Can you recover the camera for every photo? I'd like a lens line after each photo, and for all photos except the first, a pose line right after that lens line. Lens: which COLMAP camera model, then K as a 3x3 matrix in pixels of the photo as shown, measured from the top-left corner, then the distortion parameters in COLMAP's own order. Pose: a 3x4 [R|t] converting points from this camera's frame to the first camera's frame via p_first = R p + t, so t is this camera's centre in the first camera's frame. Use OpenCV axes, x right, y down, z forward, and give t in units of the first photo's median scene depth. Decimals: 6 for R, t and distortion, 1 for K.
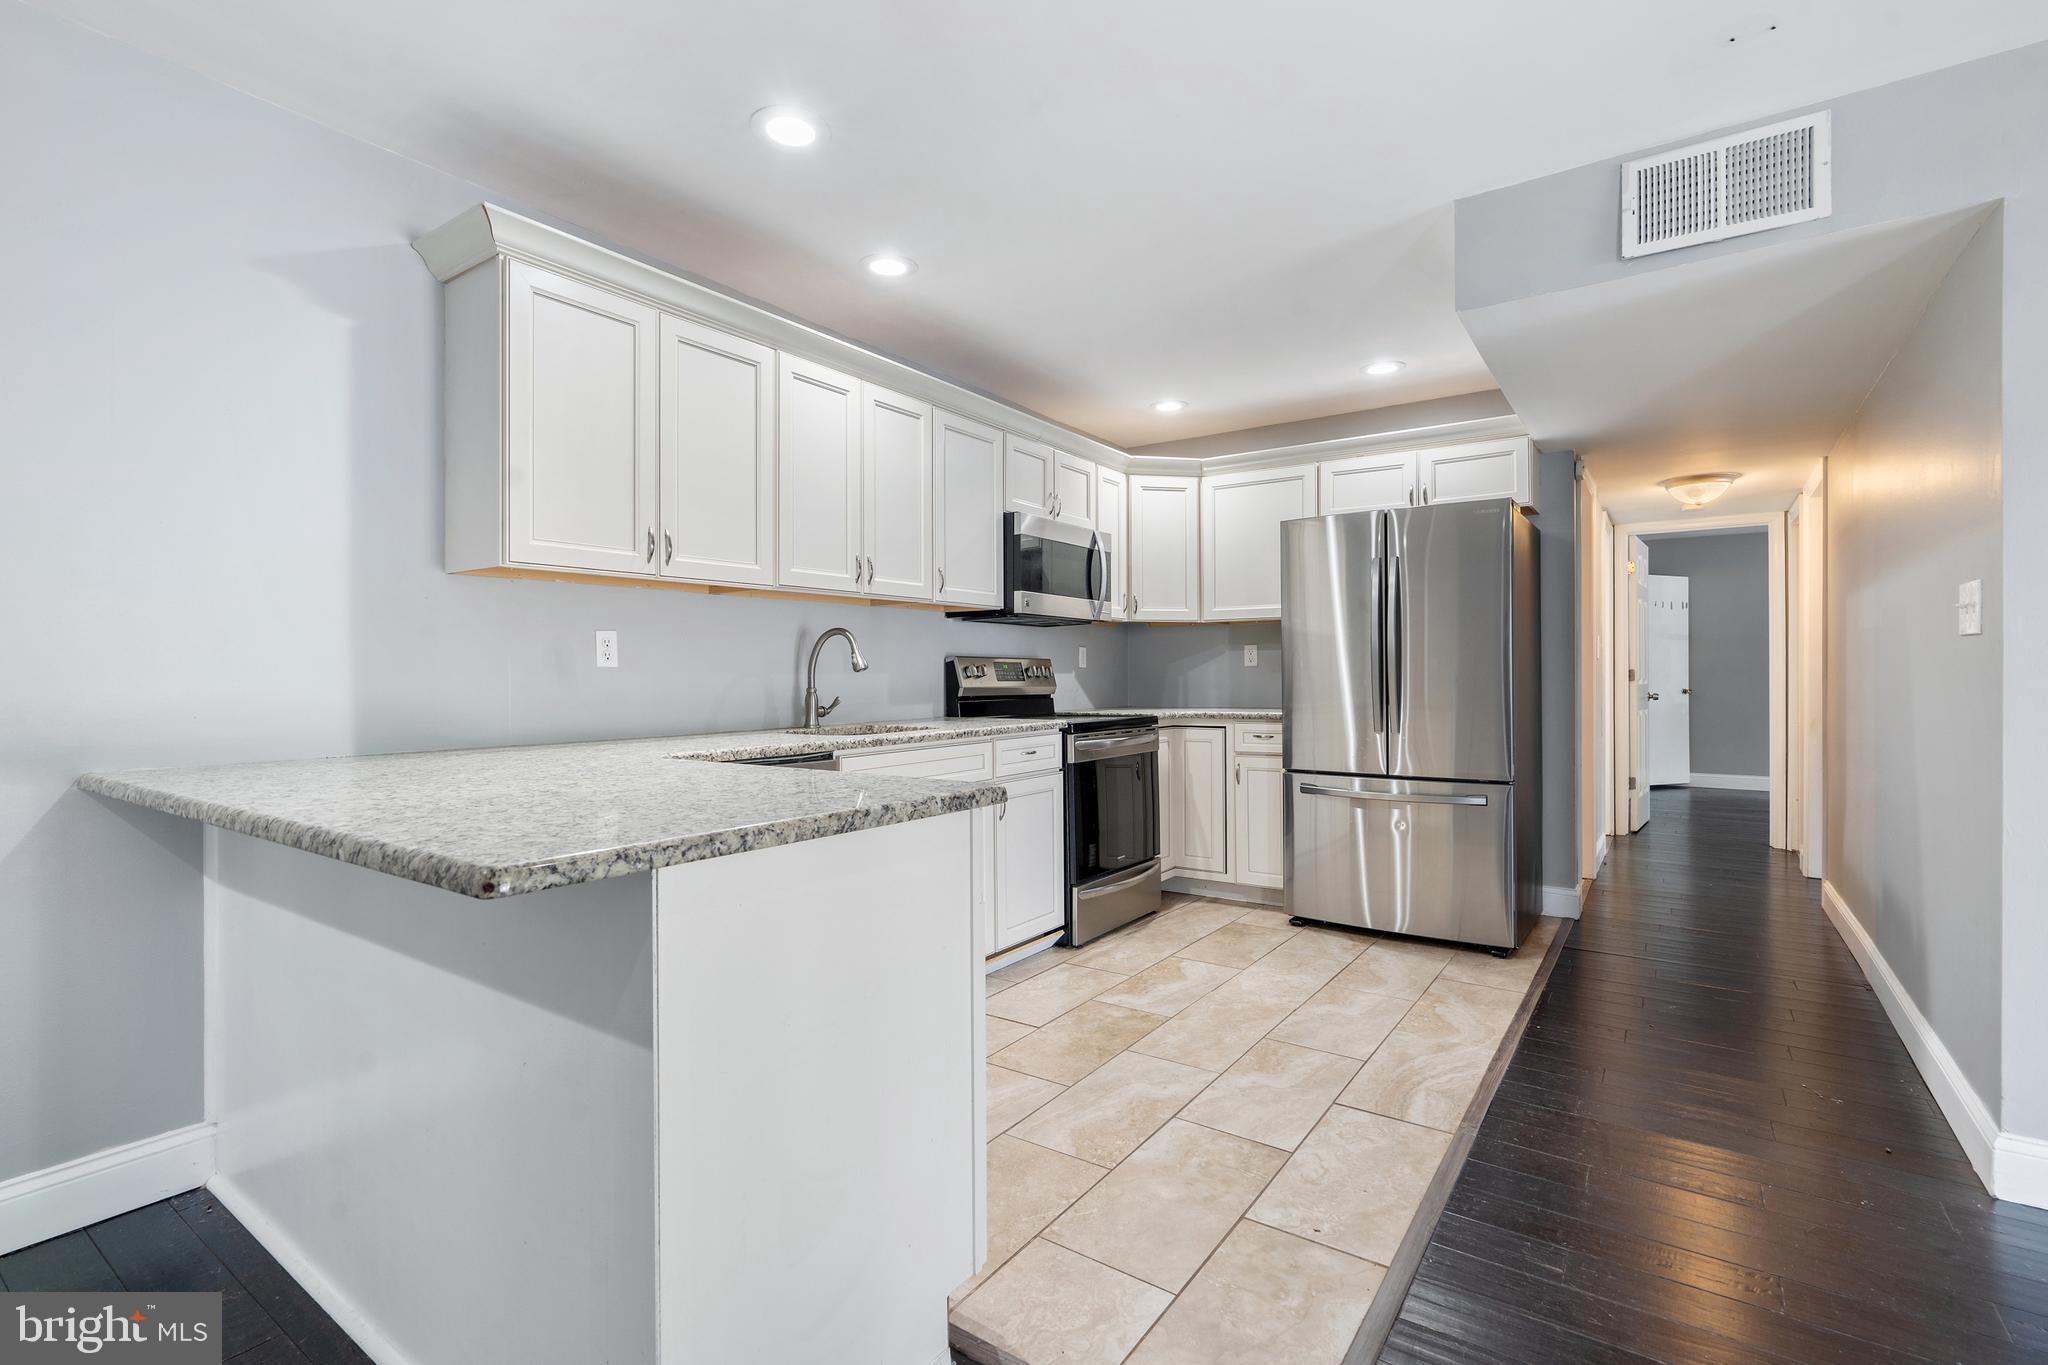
lens RADIAL K [[939.1, 0, 1025.9], [0, 939.1, 672.4], [0, 0, 1]] dist [-0.004482, 0.000597]
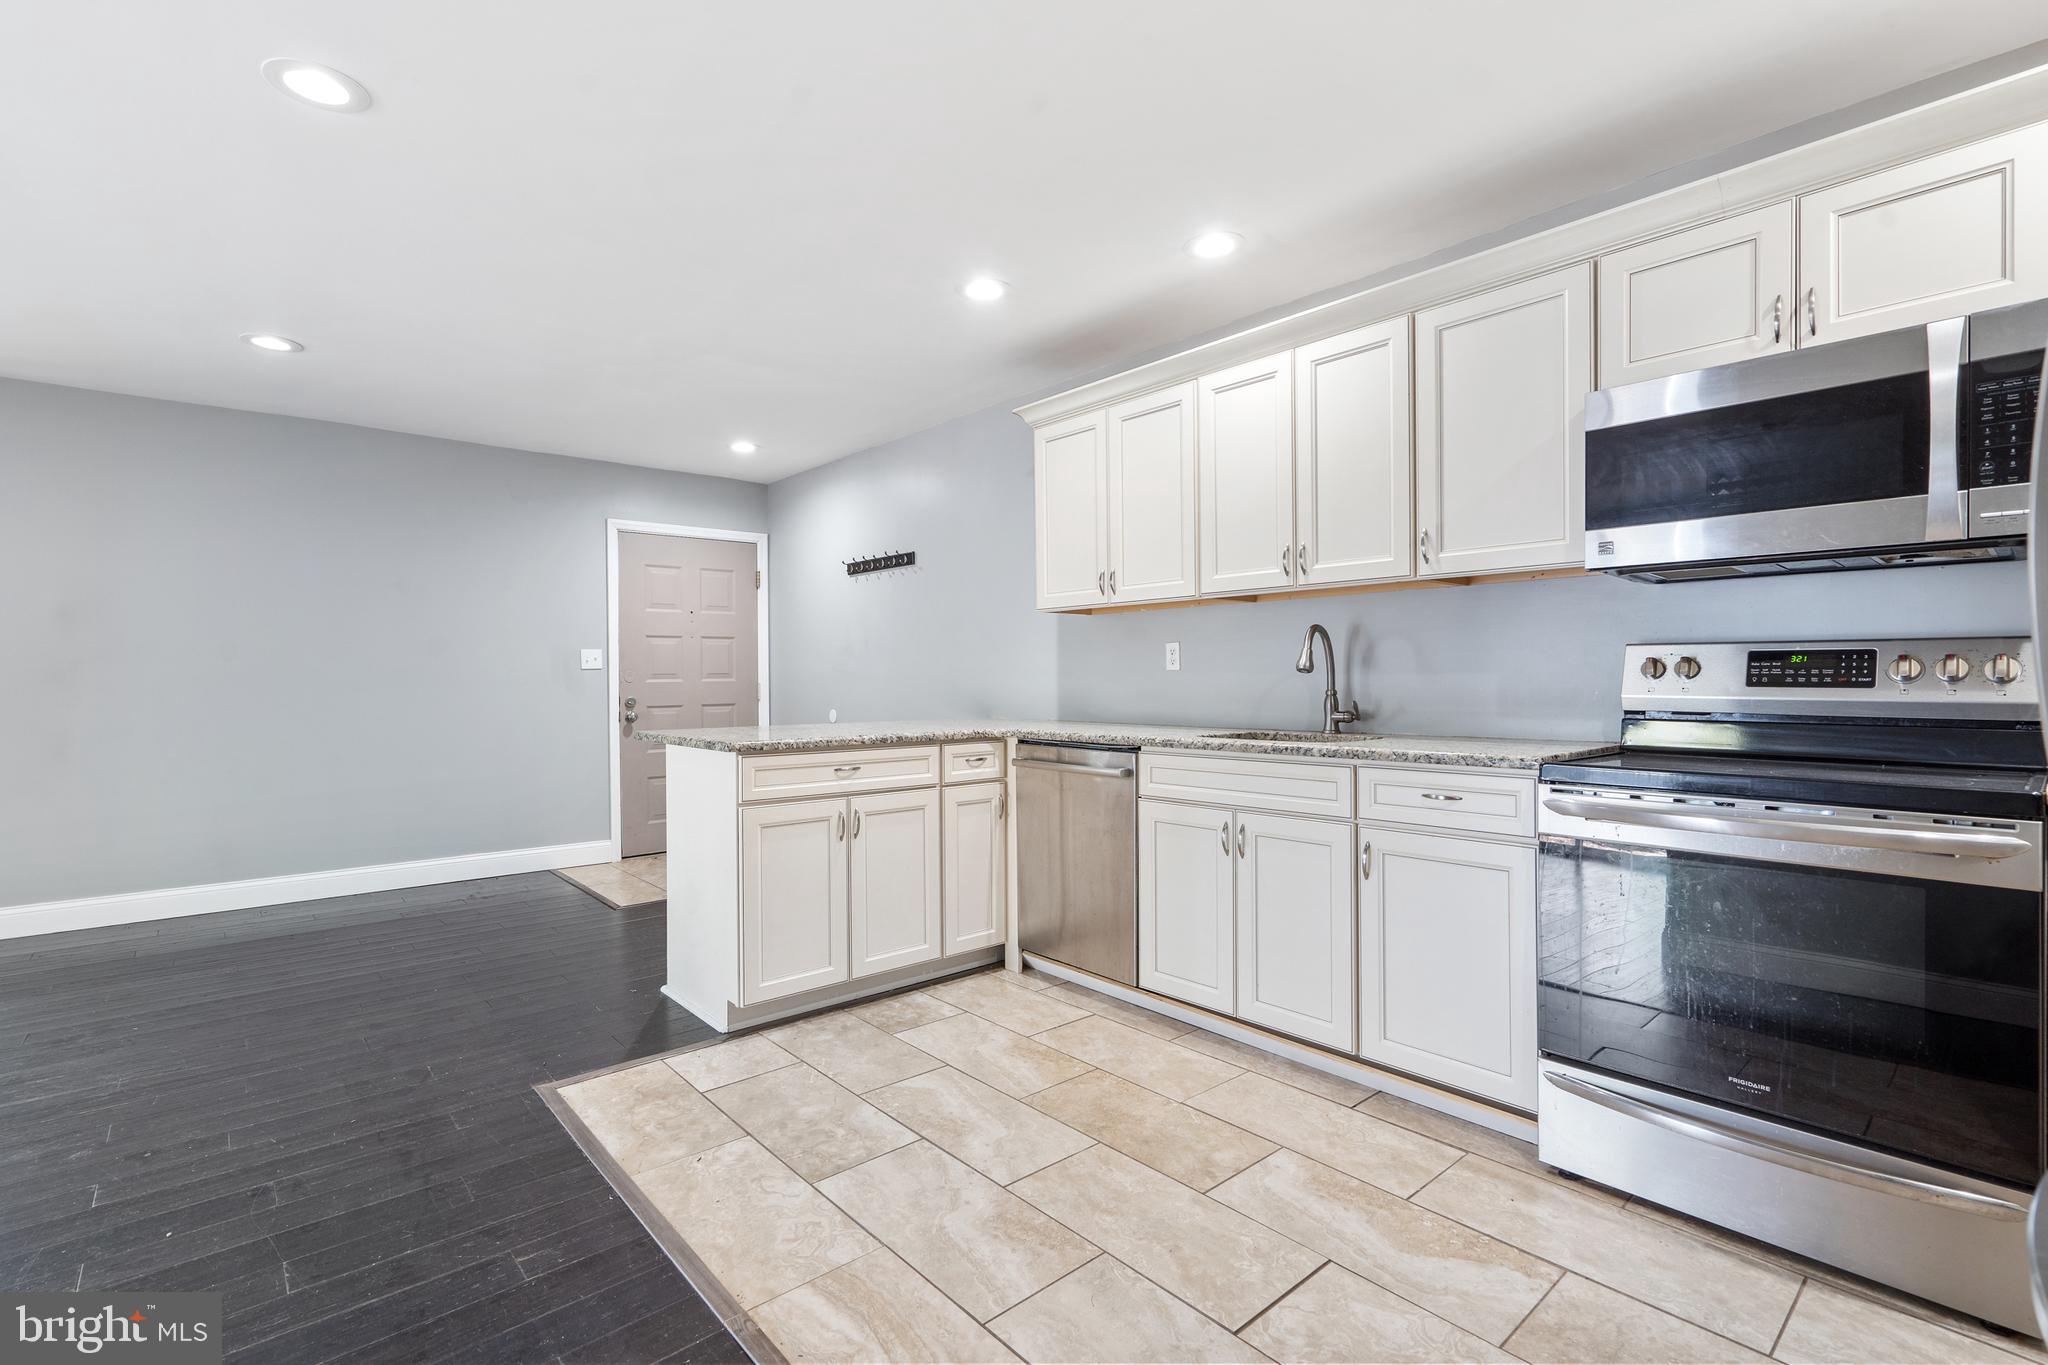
lens RADIAL K [[939.1, 0, 1016.1], [0, 939.1, 680.9], [0, 0, 1]] dist [-0.004482, 0.000597]
pose [[-0.243734, 0.012255, -0.969765, 0.685055], [0.010402, 0.999896, 0.010022, -0.004257], [0.969786, -0.007645, -0.243836, 0.855194]]
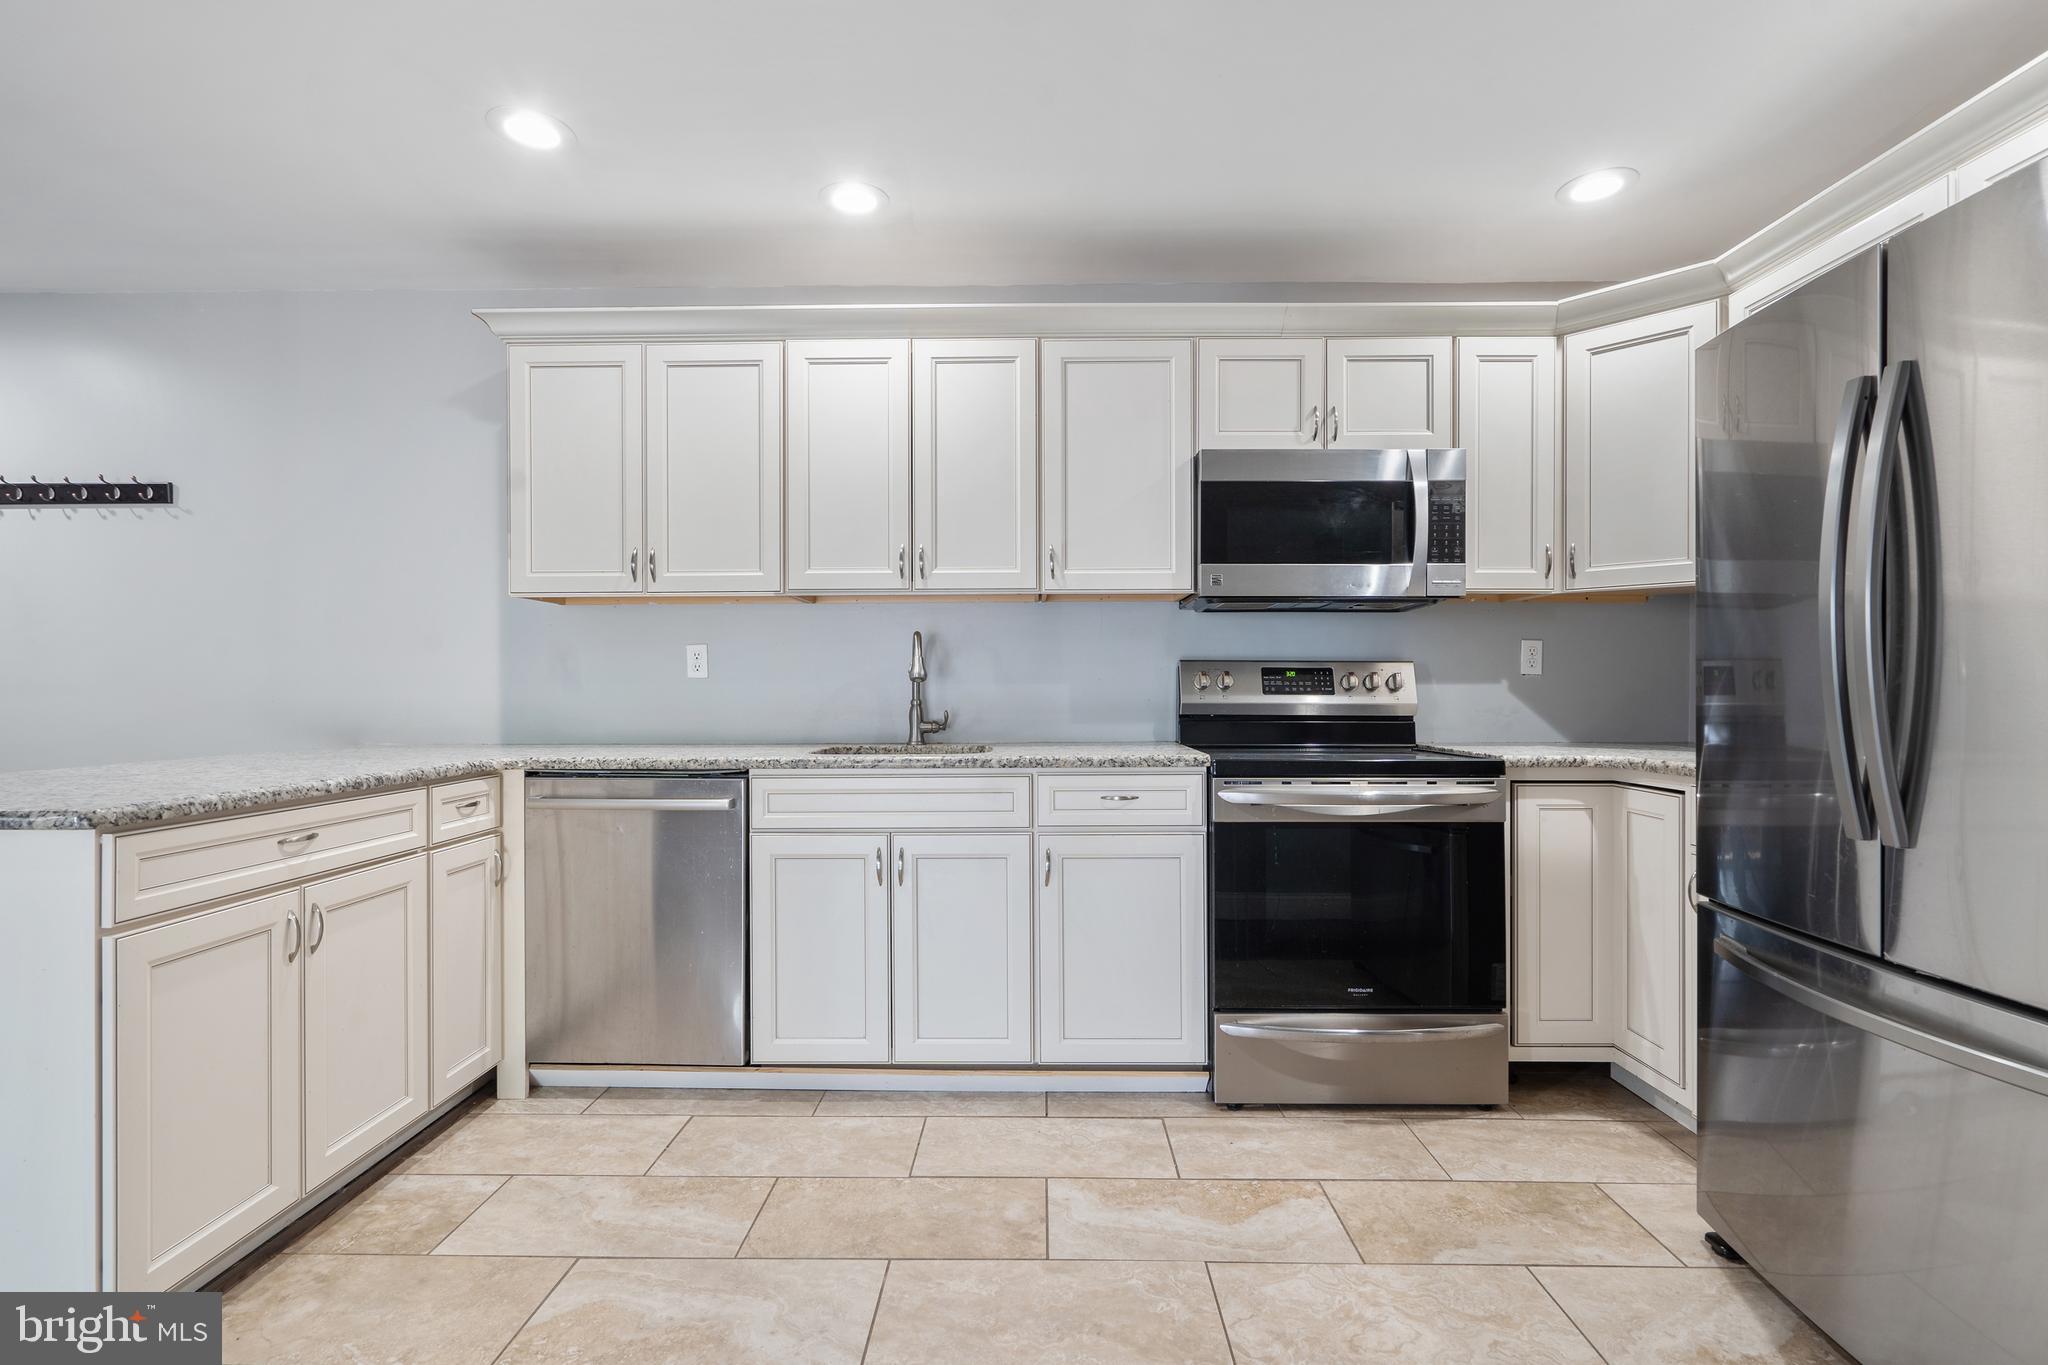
lens RADIAL K [[939.1, 0, 1026.8], [0, 939.1, 690.6], [0, 0, 1]] dist [-0.004482, 0.000597]
pose [[0.562020, 0.007563, -0.827089, 0.527940], [0.000475, 0.999955, 0.009466, -0.000609], [0.827123, -0.005713, 0.561991, 0.540368]]
